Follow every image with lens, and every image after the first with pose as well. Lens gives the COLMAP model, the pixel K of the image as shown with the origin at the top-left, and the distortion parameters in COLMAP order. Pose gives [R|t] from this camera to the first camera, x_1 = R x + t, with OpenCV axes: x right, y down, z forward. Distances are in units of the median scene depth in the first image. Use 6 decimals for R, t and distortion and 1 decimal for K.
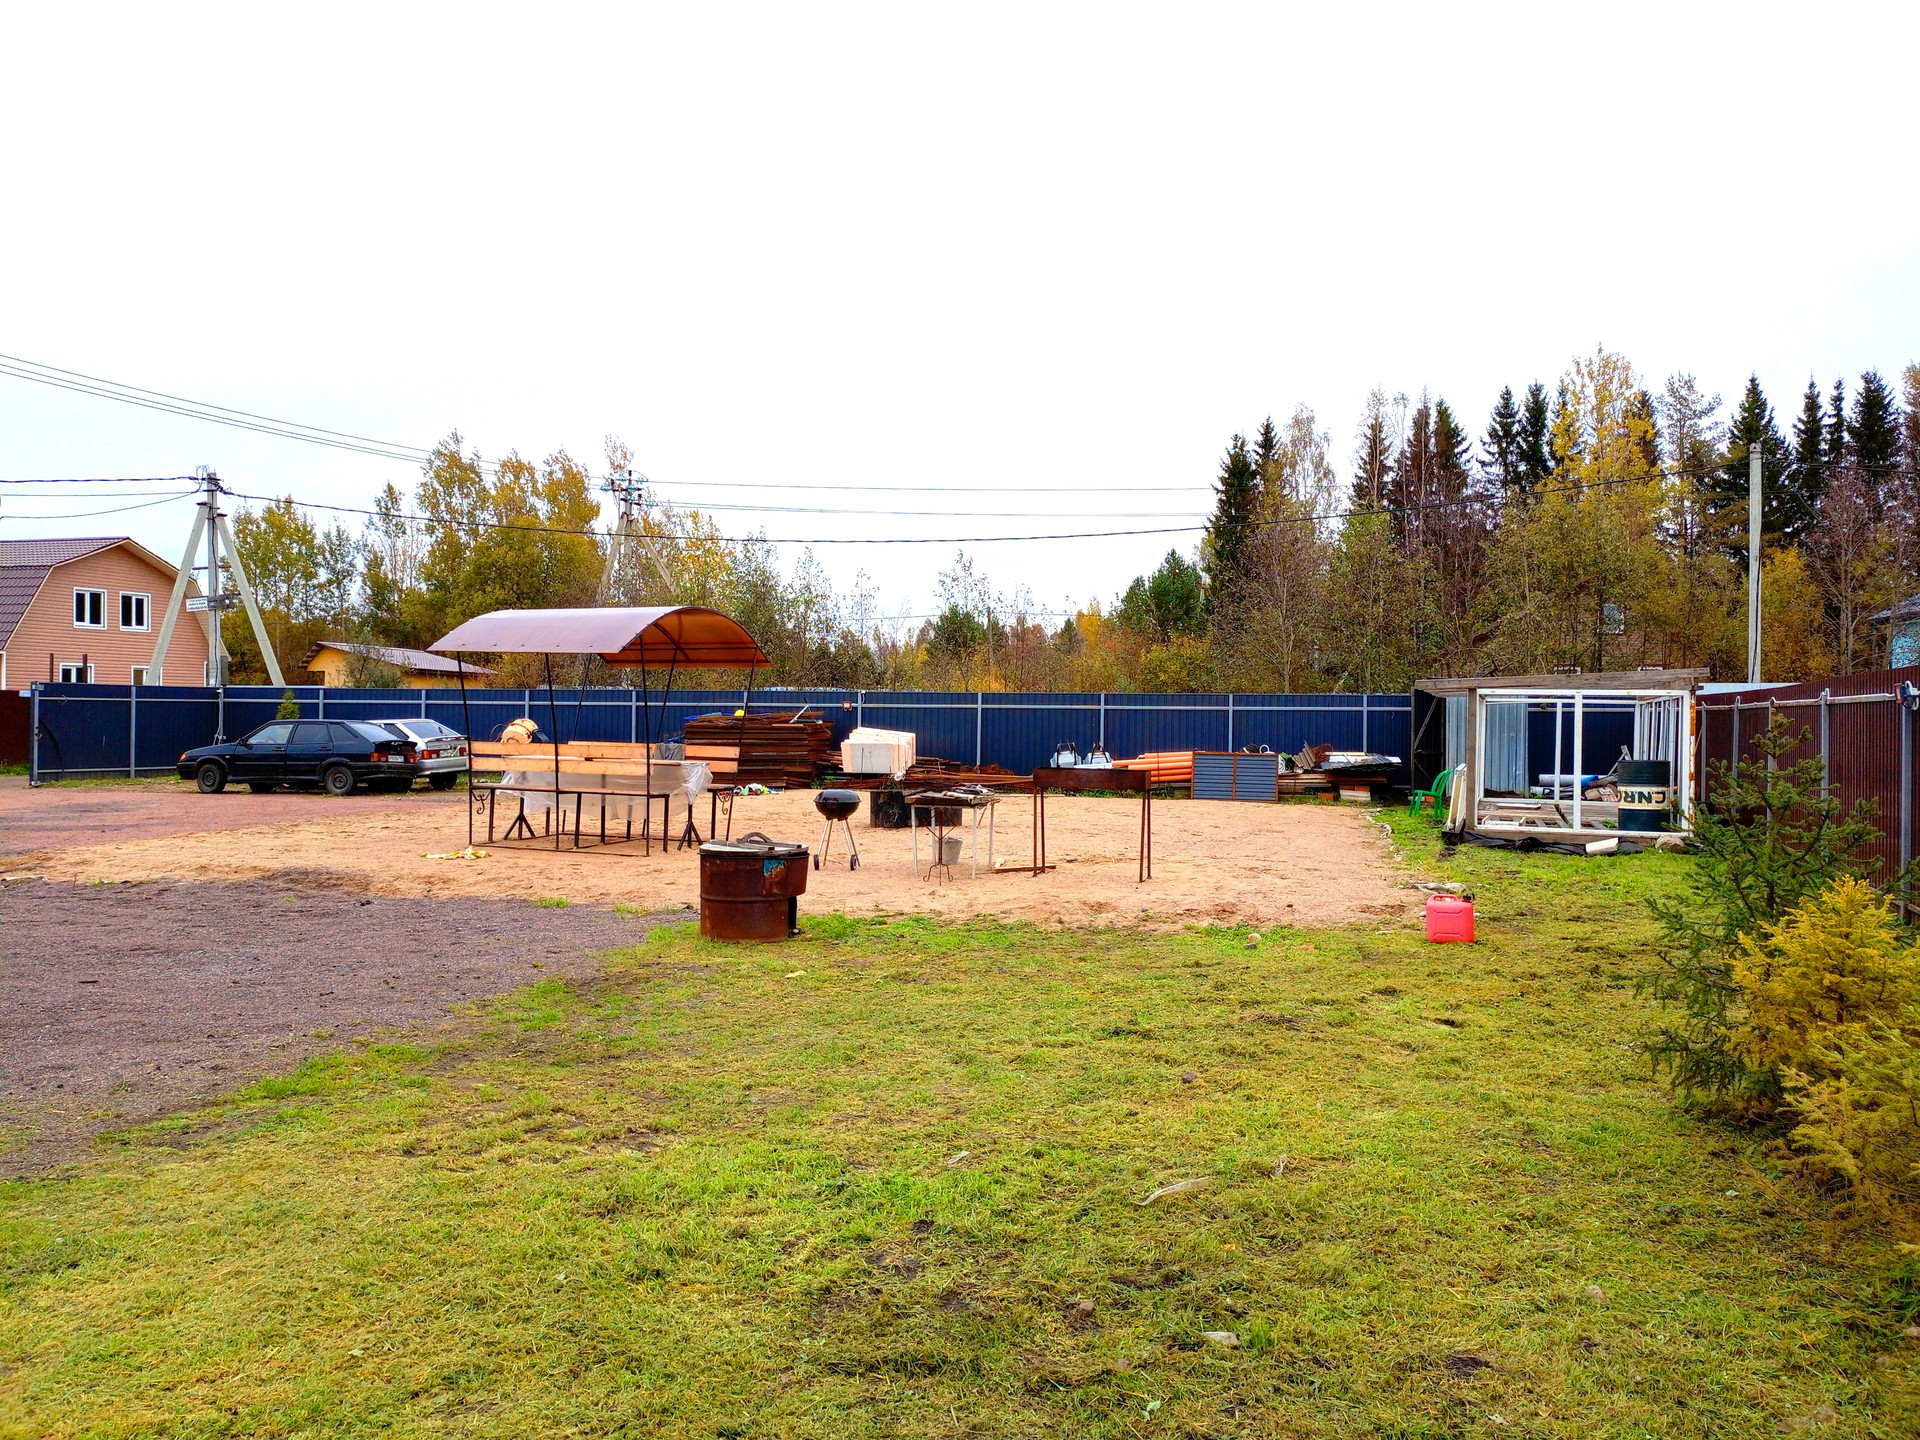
lens RADIAL K [[1396.2, 0, 955.6], [0, 1396.2, 710.1], [0, 0, 1]] dist [0.082172, -0.117677]
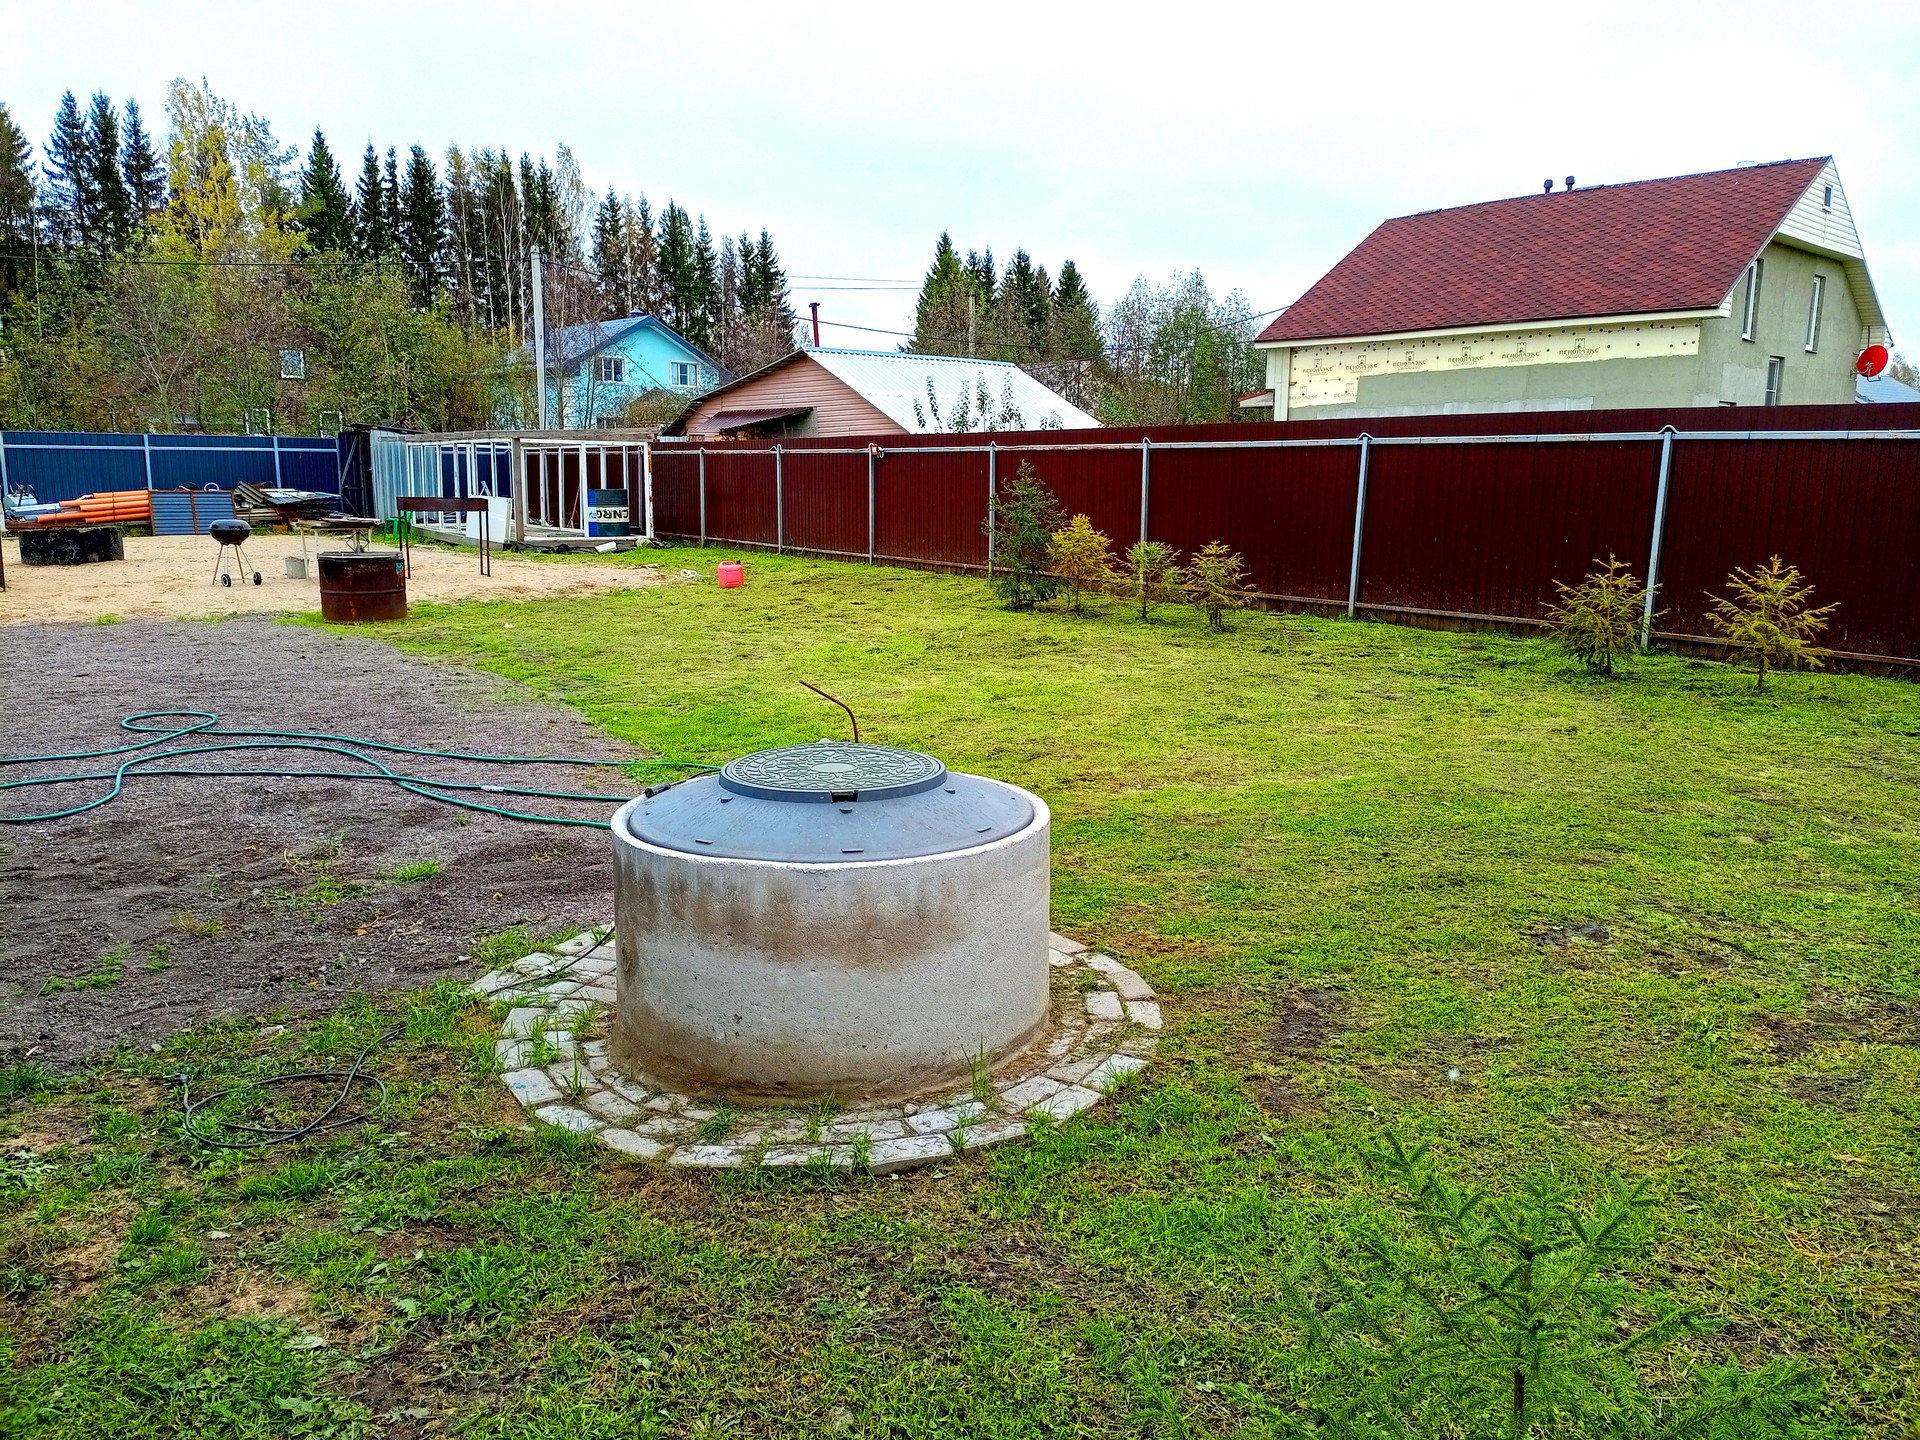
lens RADIAL K [[1398.6, 0, 955.6], [0, 1398.6, 717.3], [0, 0, 1]] dist [0.075342, -0.115931]
pose [[0.556457, -0.149401, 0.817334, -0.937974], [-0.006201, 0.982927, 0.183892, -0.004809], [-0.830854, -0.107396, 0.546030, -0.222127]]
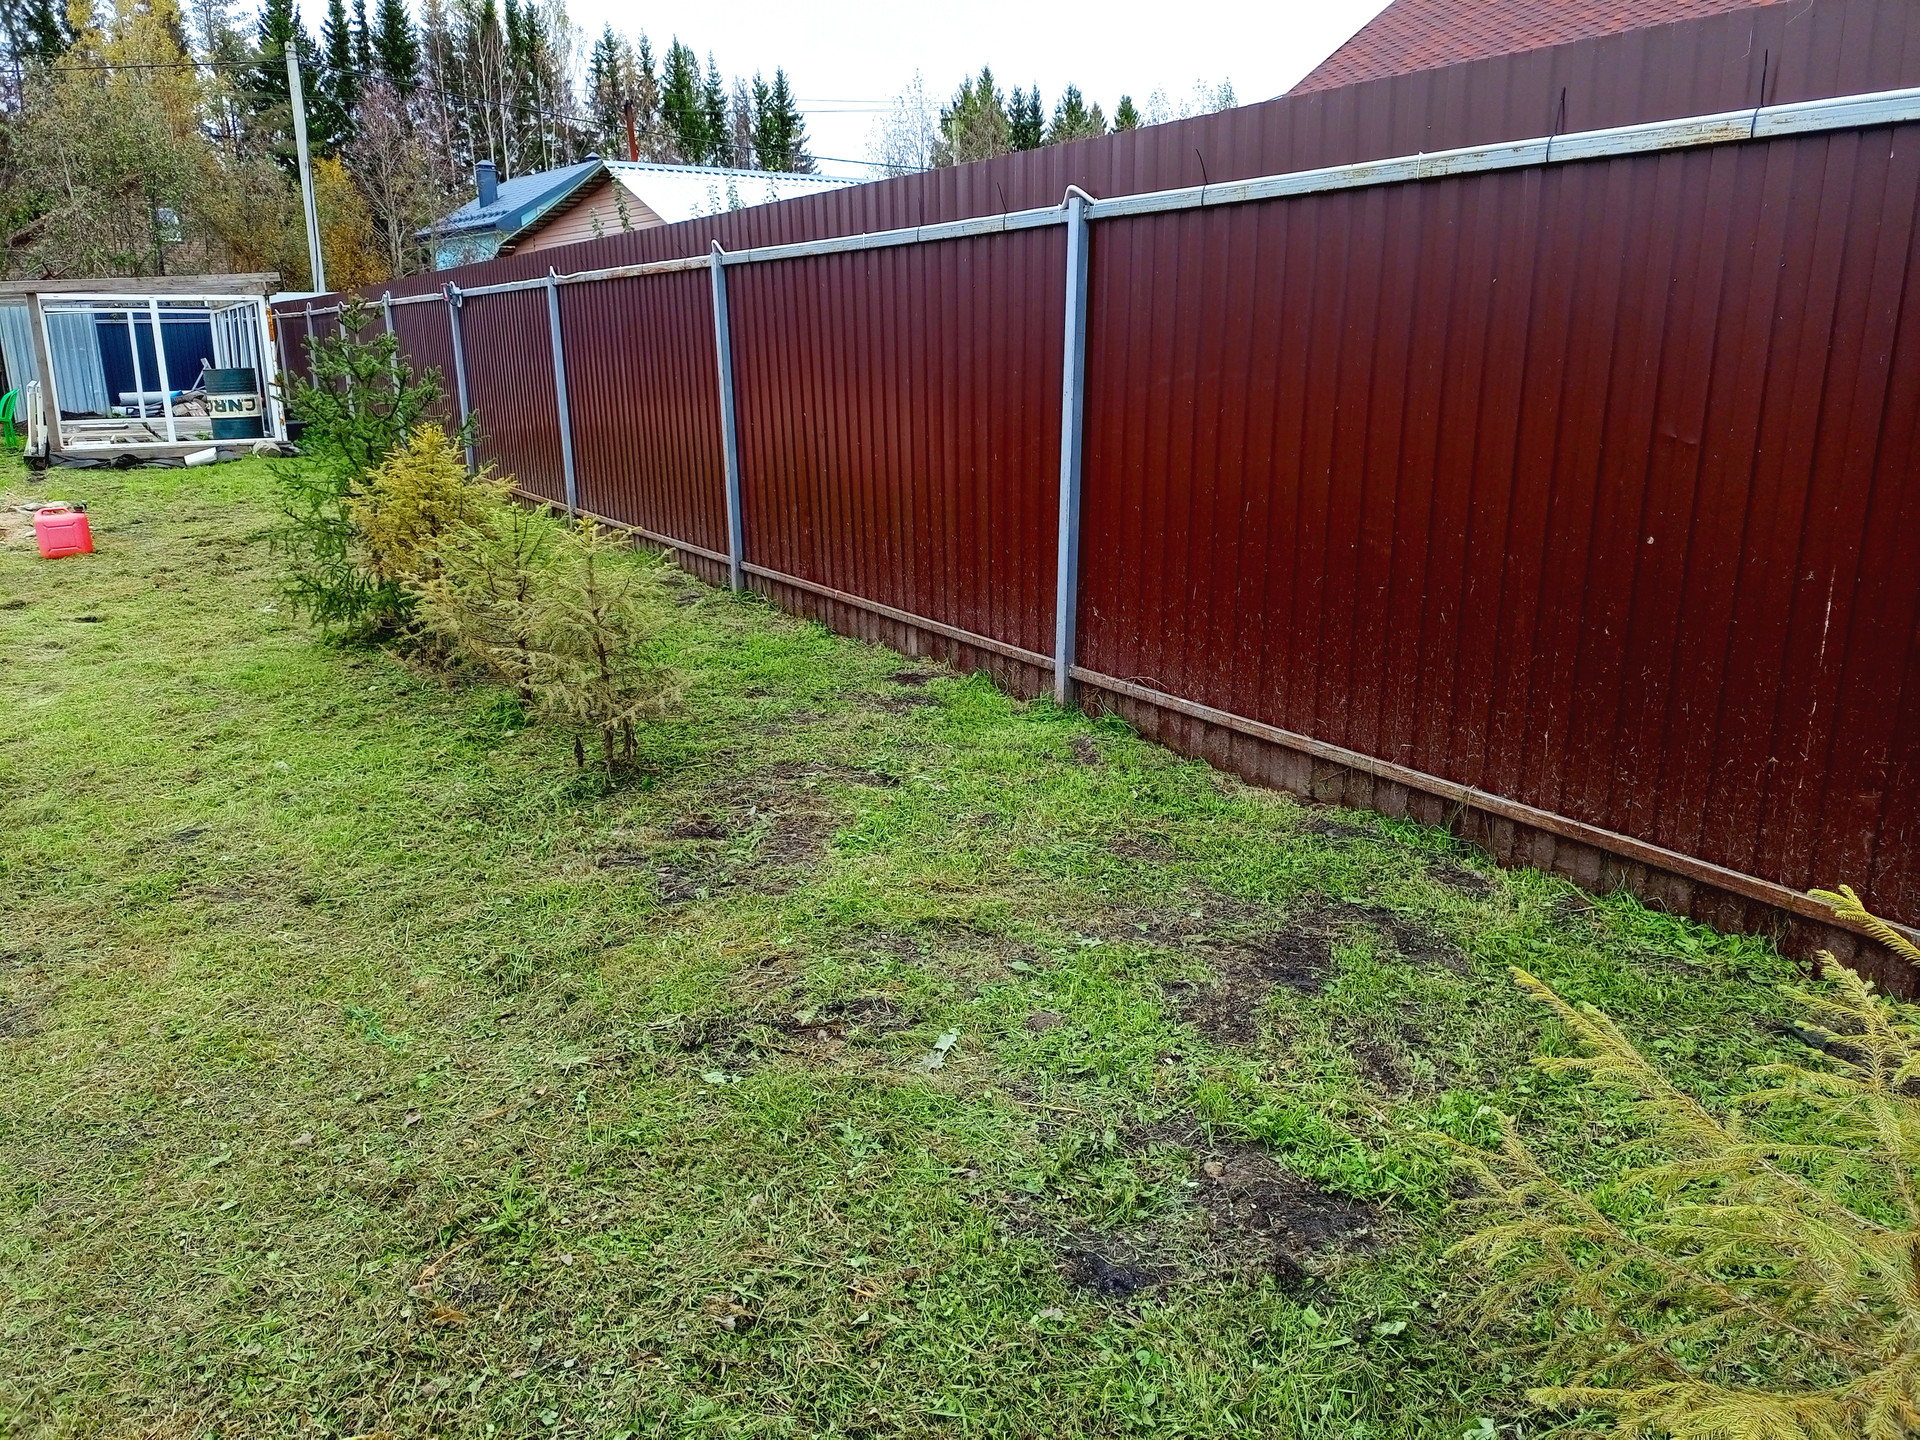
lens RADIAL K [[1403.4, 0, 960.0], [0, 1403.4, 720.0], [0, 0, 1]] dist [0.031681, -0.055517]
pose [[0.601632, -0.224779, 0.766494, -0.040152], [0.011643, 0.961955, 0.272961, 0.014869], [-0.798689, -0.155298, 0.581360, -0.057118]]
